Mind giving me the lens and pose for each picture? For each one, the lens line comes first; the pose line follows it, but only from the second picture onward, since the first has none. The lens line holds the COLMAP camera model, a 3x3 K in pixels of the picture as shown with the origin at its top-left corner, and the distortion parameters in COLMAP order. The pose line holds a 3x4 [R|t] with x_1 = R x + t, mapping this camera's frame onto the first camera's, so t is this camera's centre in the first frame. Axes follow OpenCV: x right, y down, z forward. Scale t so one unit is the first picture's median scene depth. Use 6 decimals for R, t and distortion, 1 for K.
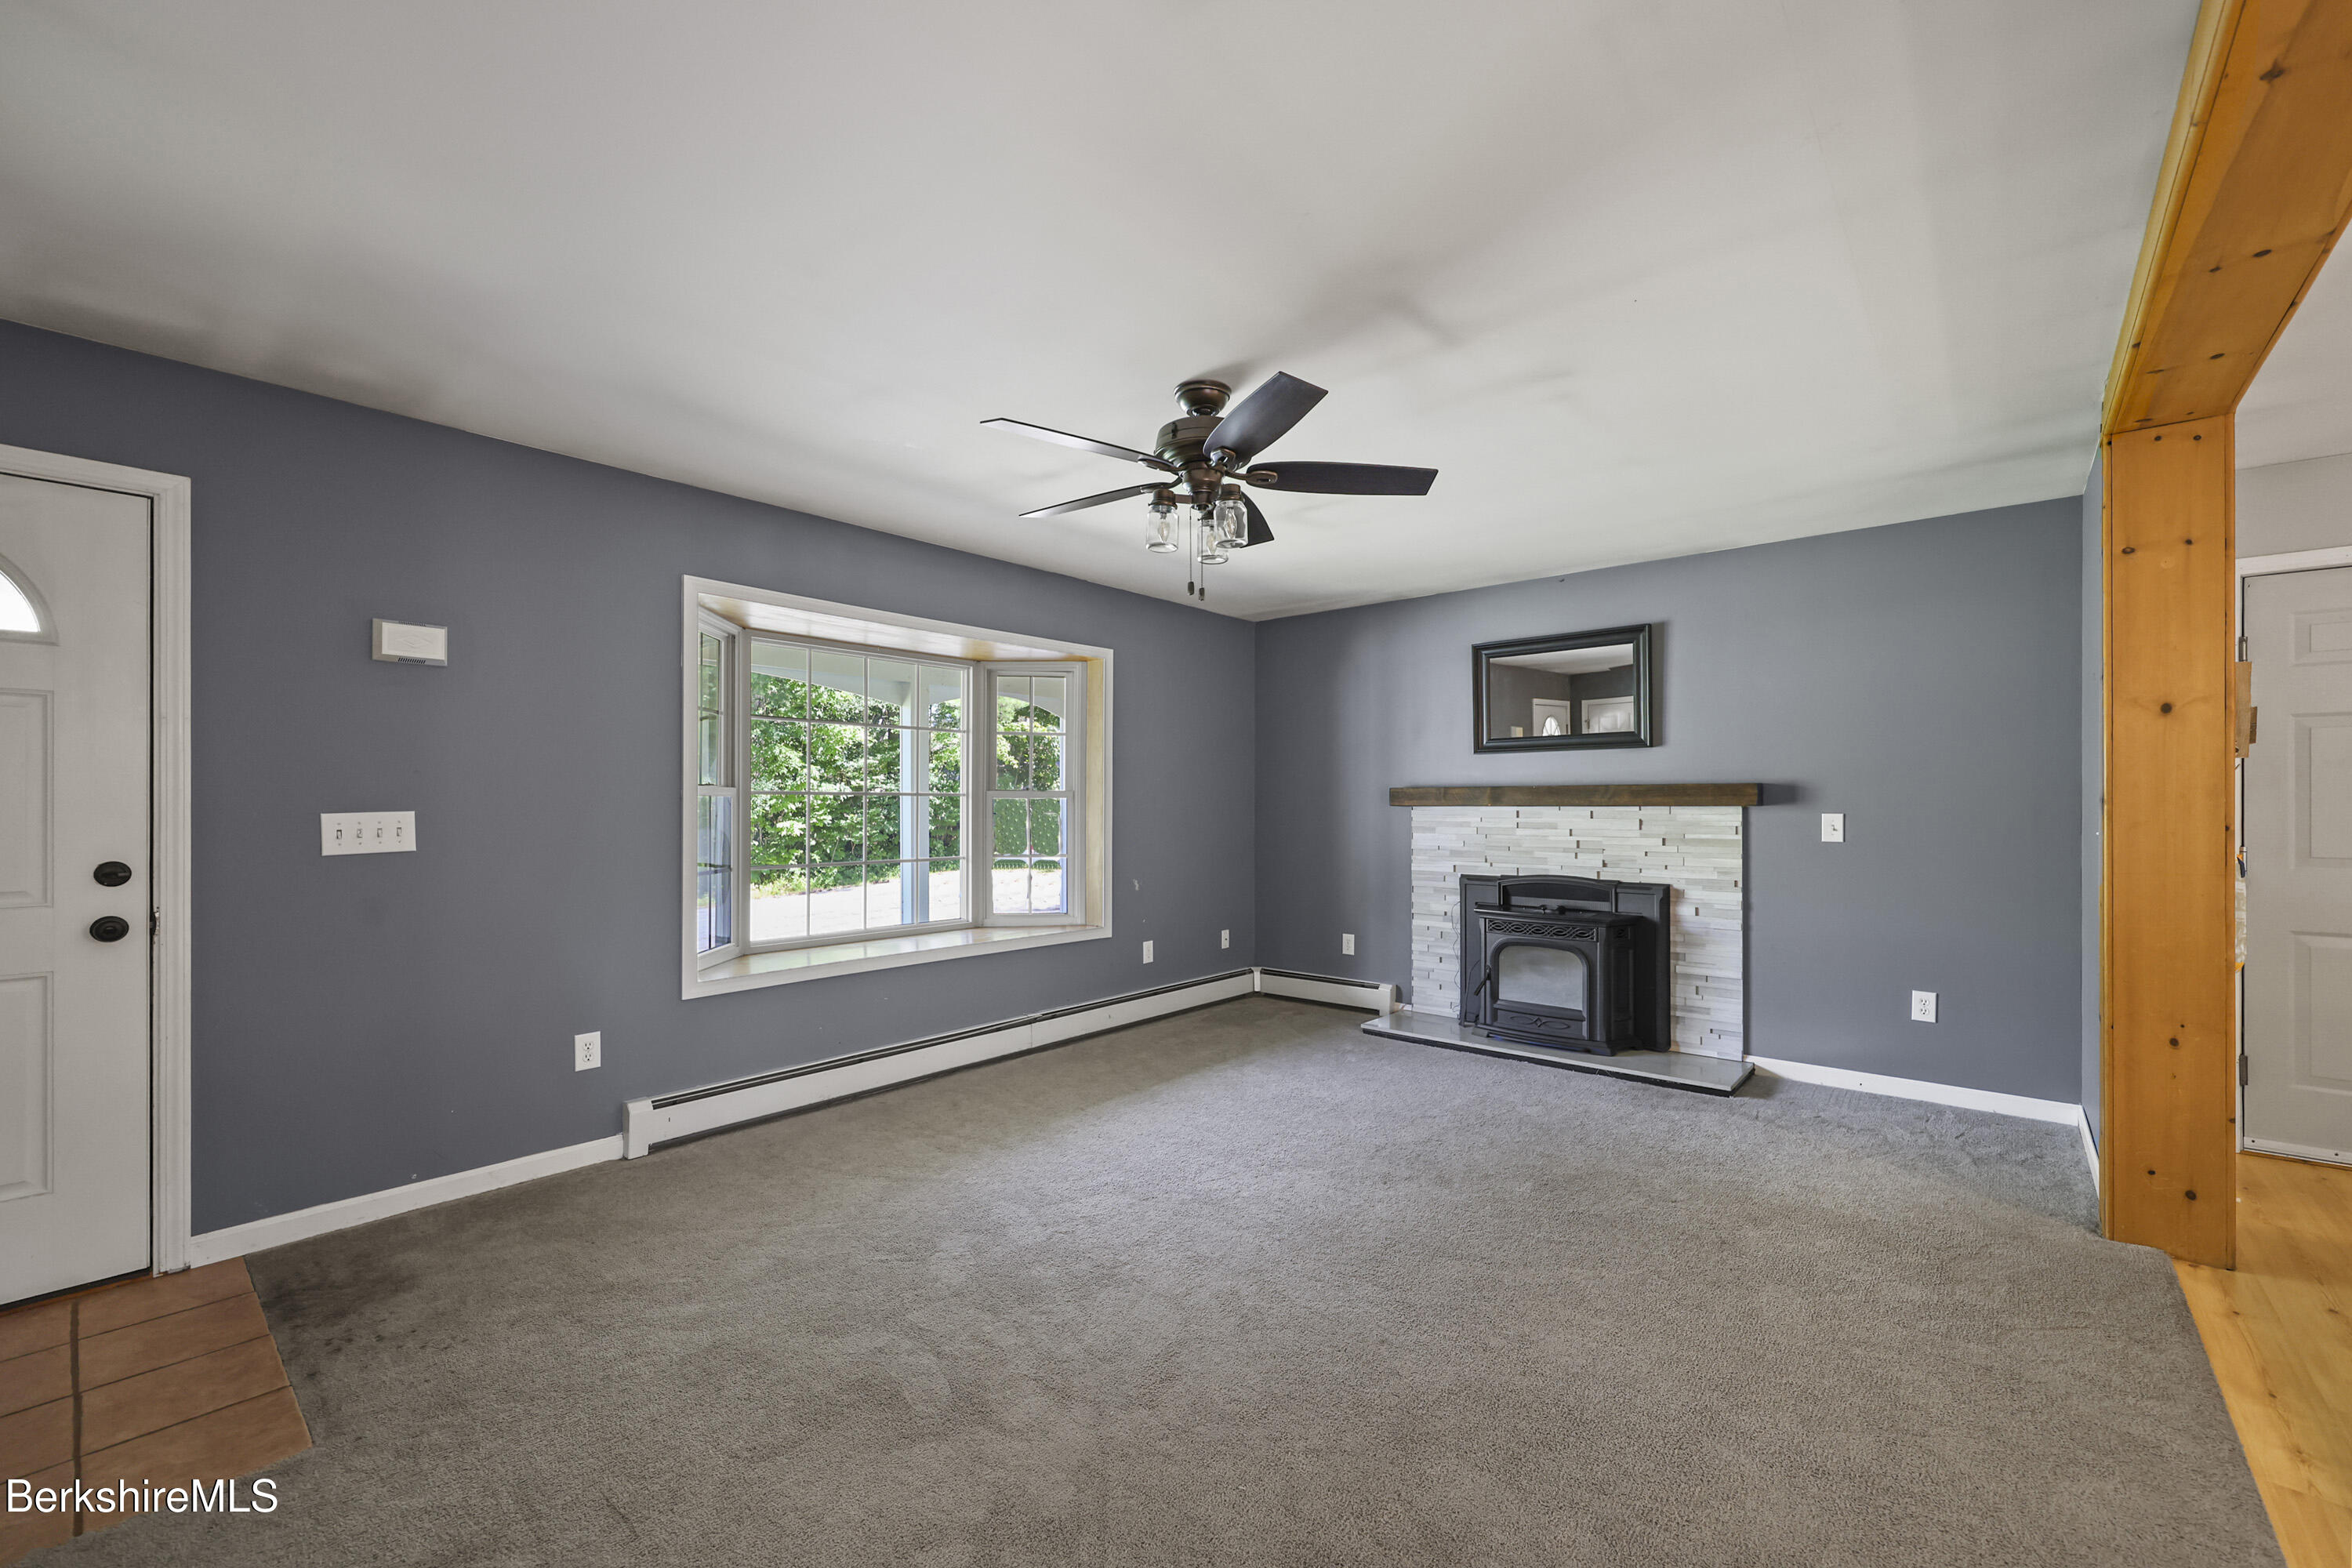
lens RADIAL K [[953.3, 0, 1192.2], [0, 953.3, 801.3], [0, 0, 1]] dist [-0.000161, -0.000026]
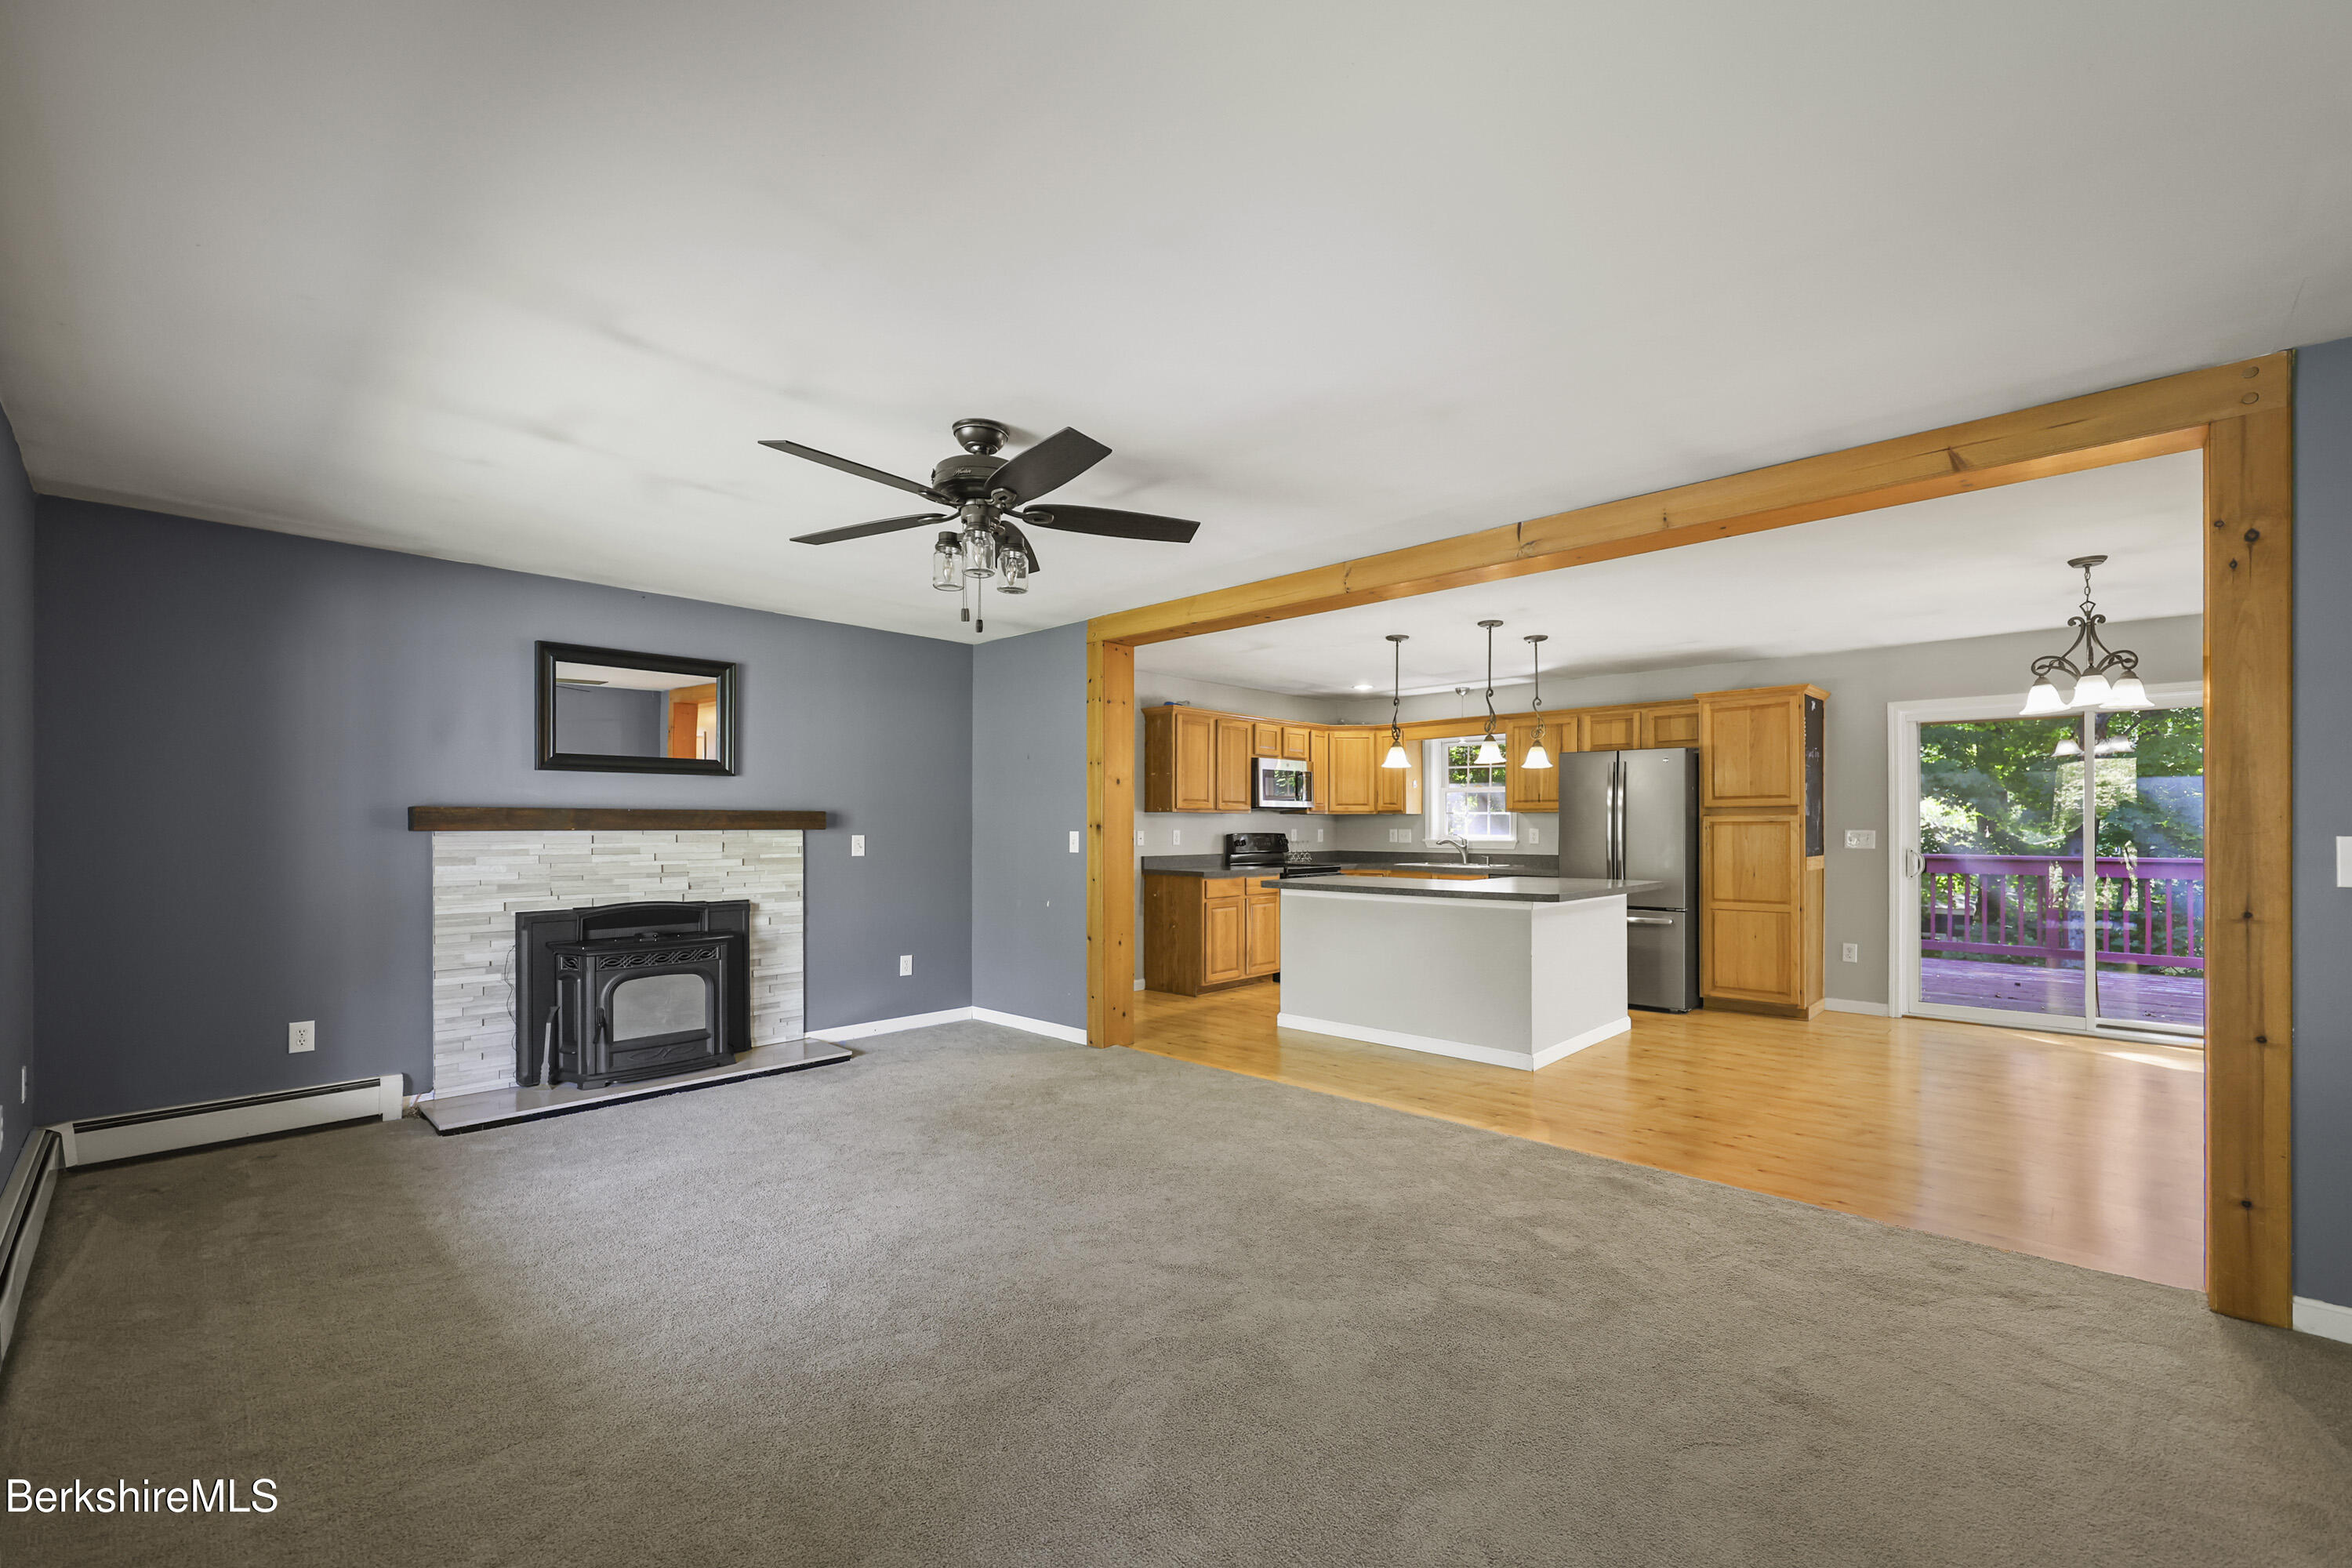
lens RADIAL K [[964.3, 0, 1182.6], [0, 964.3, 829.9], [0, 0, 1]] dist [-0.001035, -0.000673]
pose [[0.053723, -0.003533, 0.998550, -0.606192], [-0.003265, 0.999988, 0.003714, -0.000774], [-0.998551, -0.003459, 0.053711, 0.433529]]
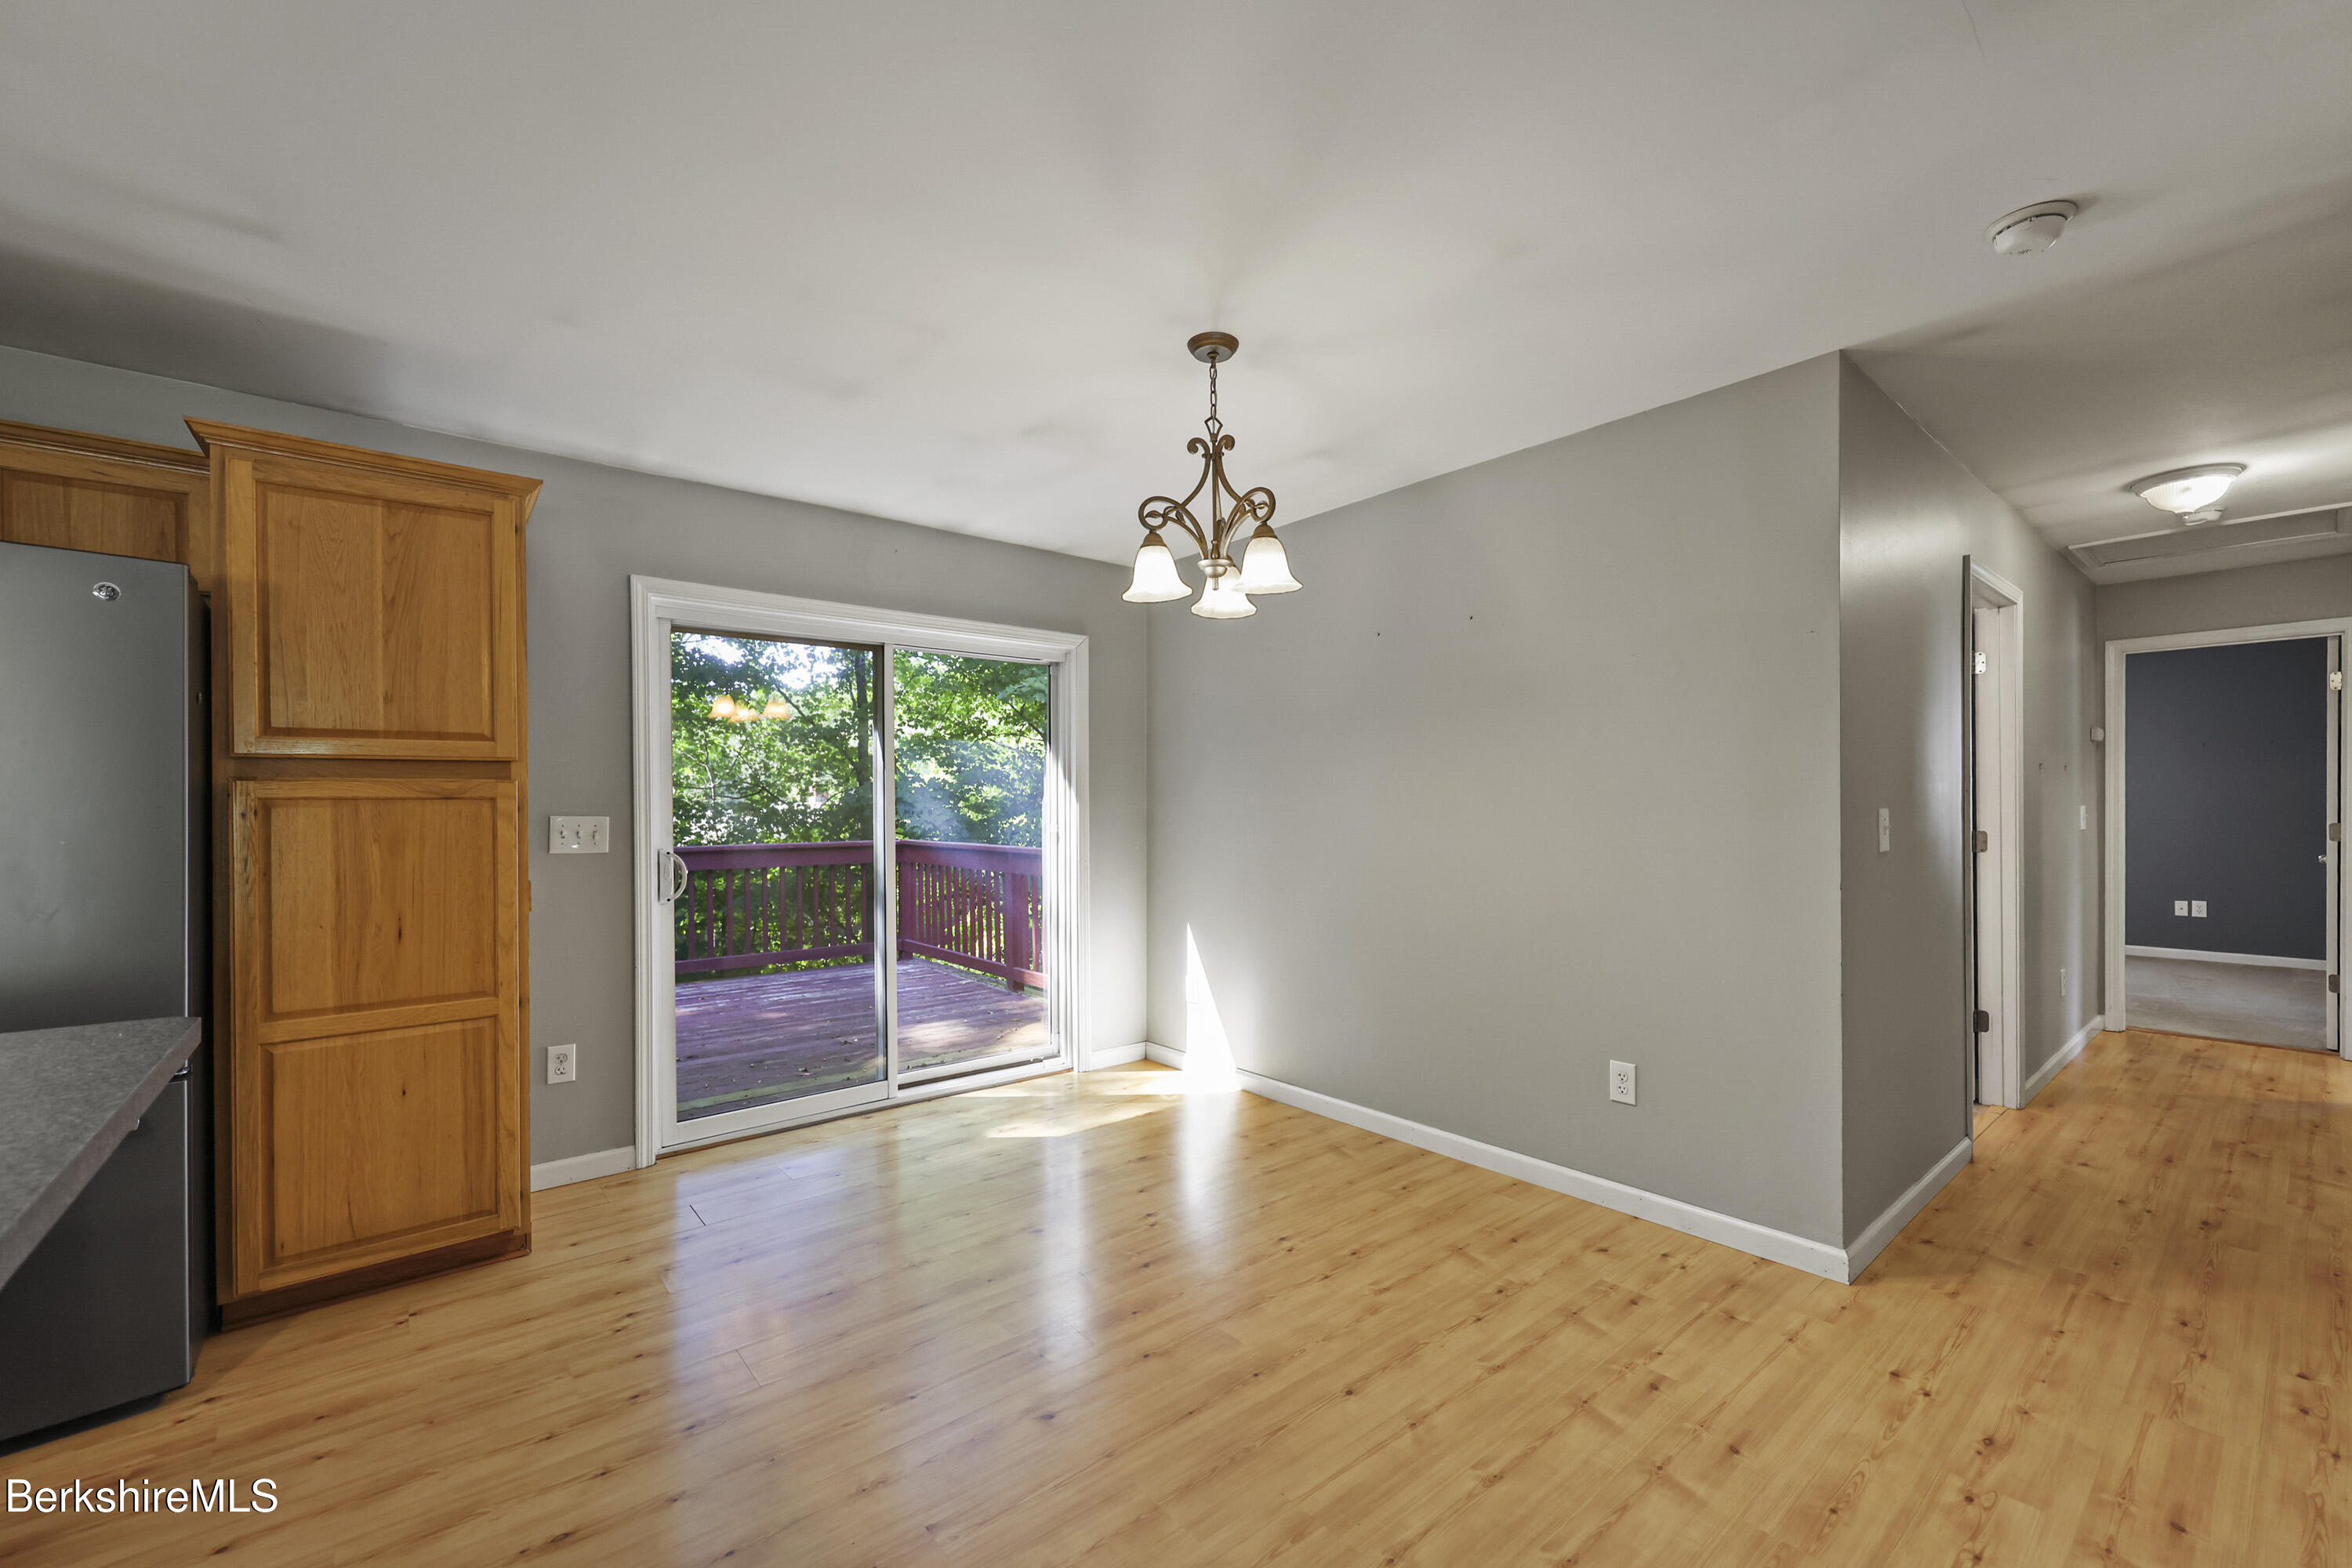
lens RADIAL K [[960.7, 0, 1183.3], [0, 960.7, 807.2], [0, 0, 1]] dist [0.000158, -0.000108]
pose [[-0.985652, 0.005919, 0.168685, 0.297563], [0.005526, 0.999981, -0.002799, -0.001169], [-0.168698, -0.001826, -0.985666, 0.143412]]
